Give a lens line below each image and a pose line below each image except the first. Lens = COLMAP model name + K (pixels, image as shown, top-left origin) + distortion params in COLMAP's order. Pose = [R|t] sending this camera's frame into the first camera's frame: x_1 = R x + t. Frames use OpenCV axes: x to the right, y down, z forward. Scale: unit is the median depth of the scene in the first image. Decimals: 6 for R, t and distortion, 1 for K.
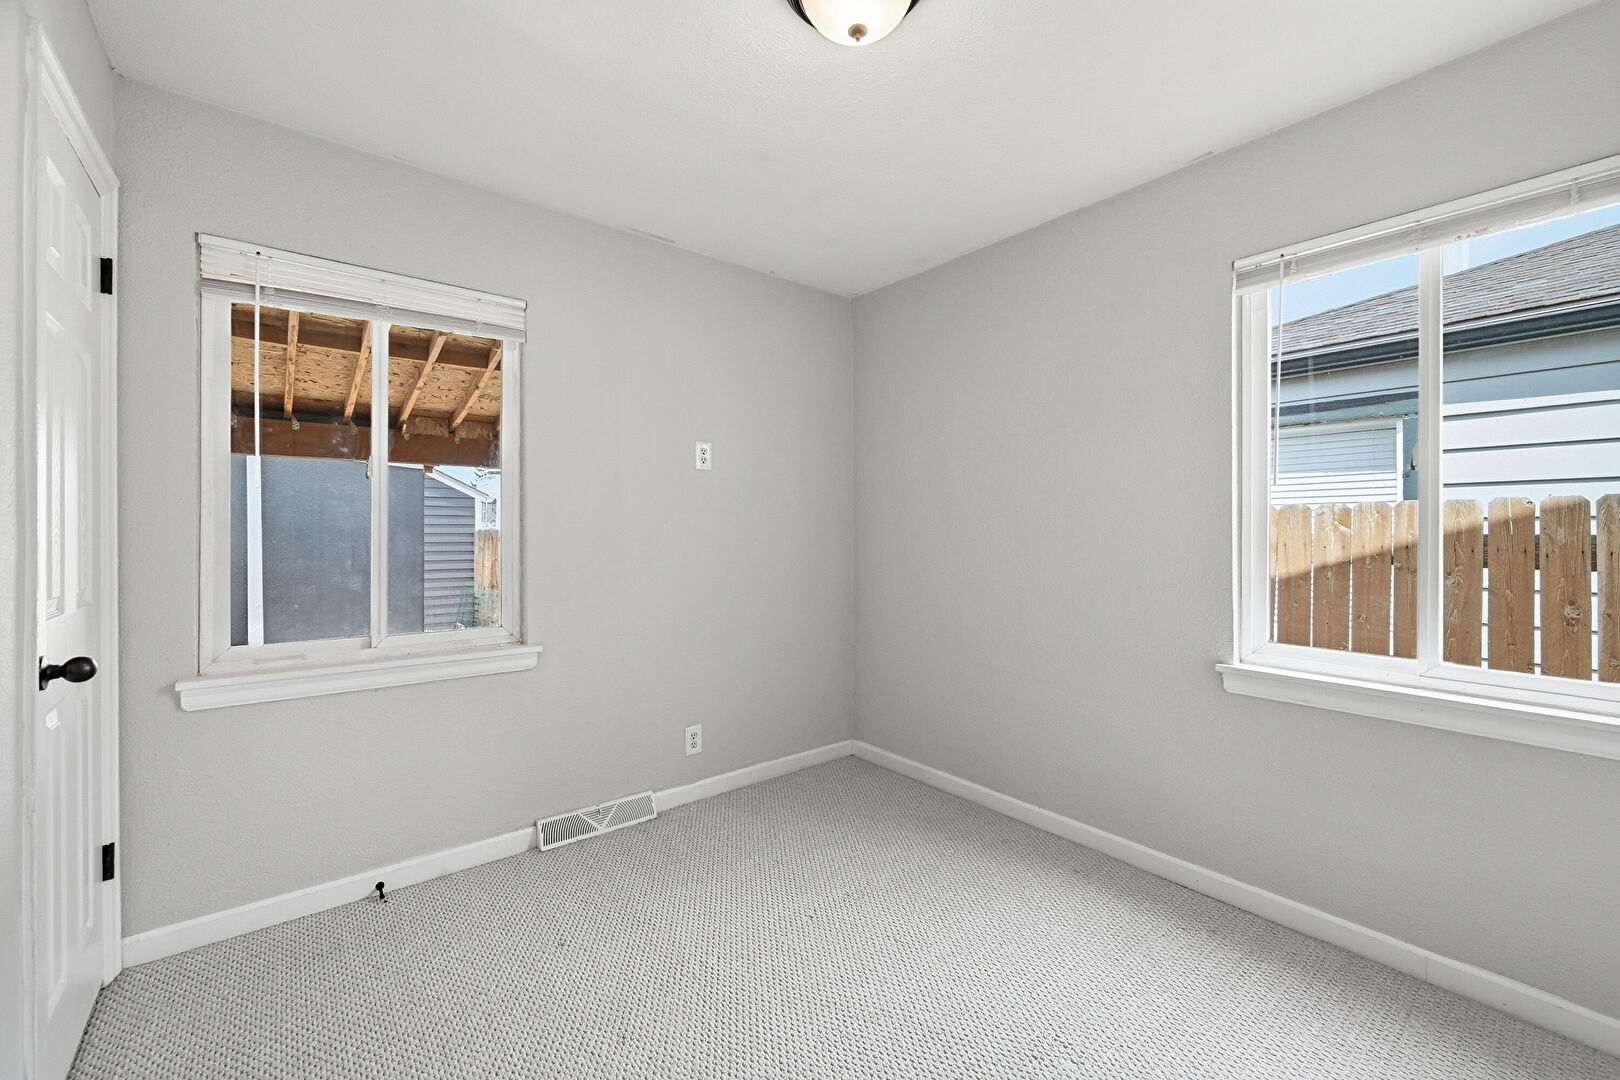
lens RADIAL K [[644.2, 0, 819.3], [0, 644.2, 535.4], [0, 0, 1]] dist [-0.001771, -0.000062]
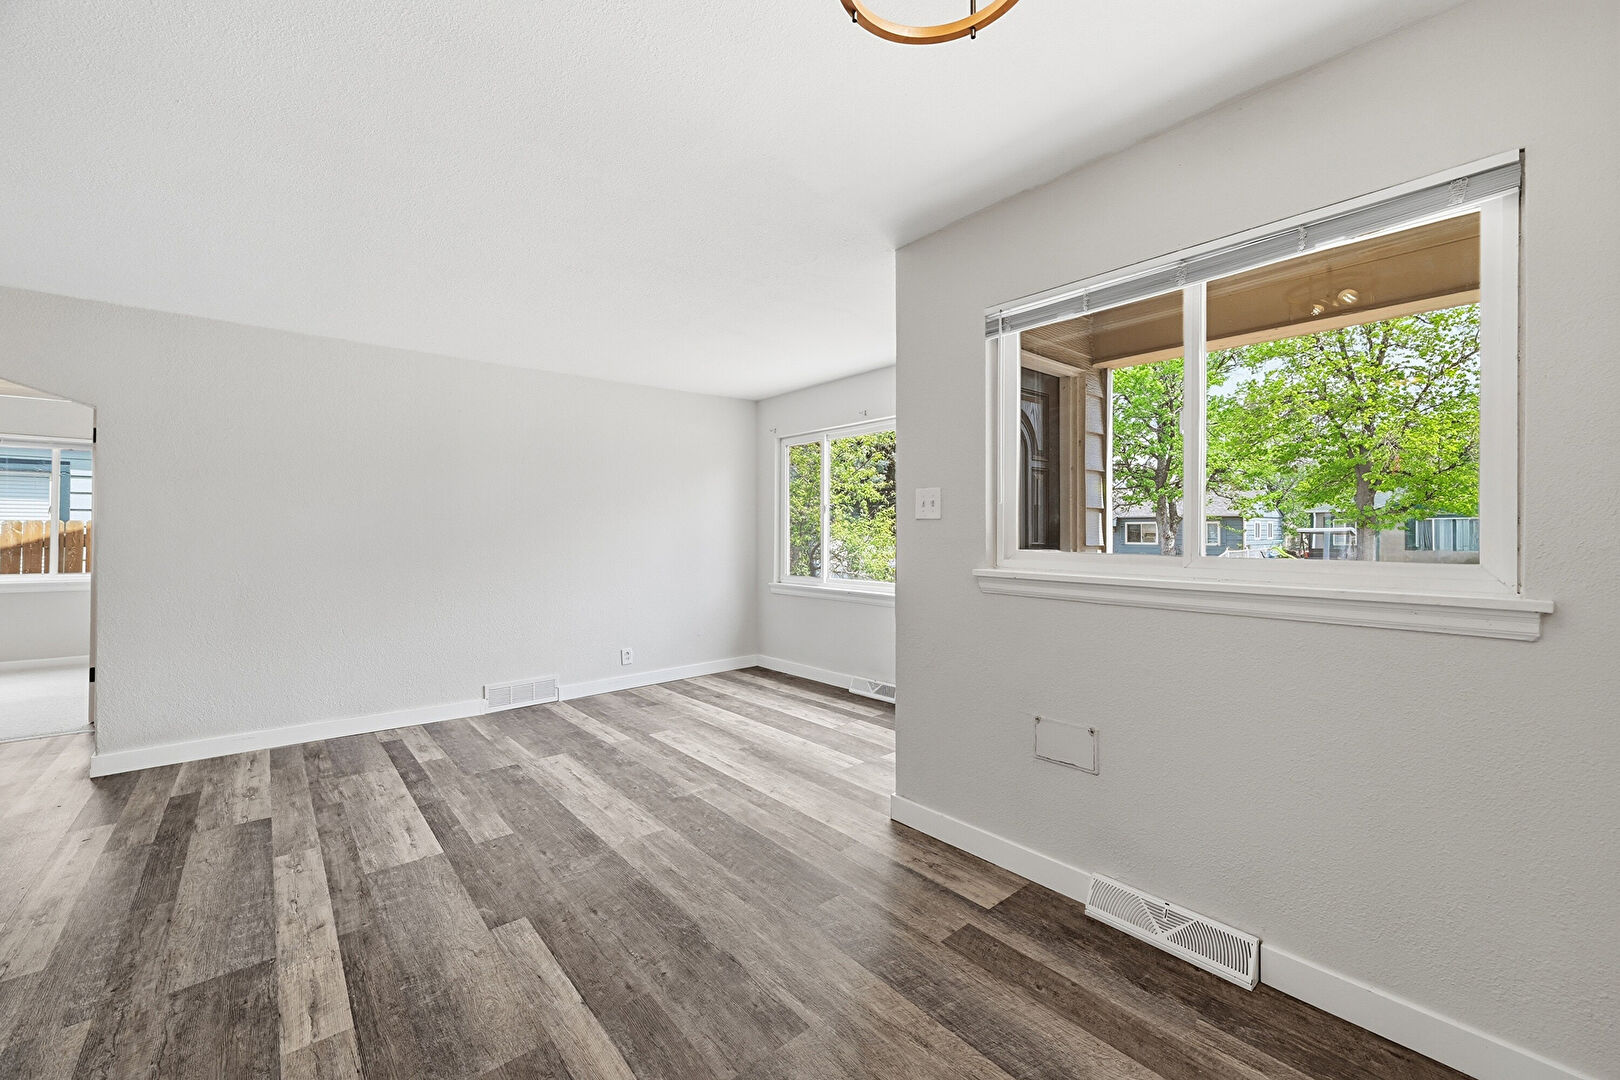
lens RADIAL K [[644.2, 0, 803.7], [0, 644.2, 532.0], [0, 0, 1]] dist [-0.001771, -0.000062]
pose [[-0.019171, 0.001858, 0.999814, -1.639687], [0.004232, 0.999989, -0.001777, 0.010241], [-0.999807, 0.004197, -0.019179, -1.883656]]
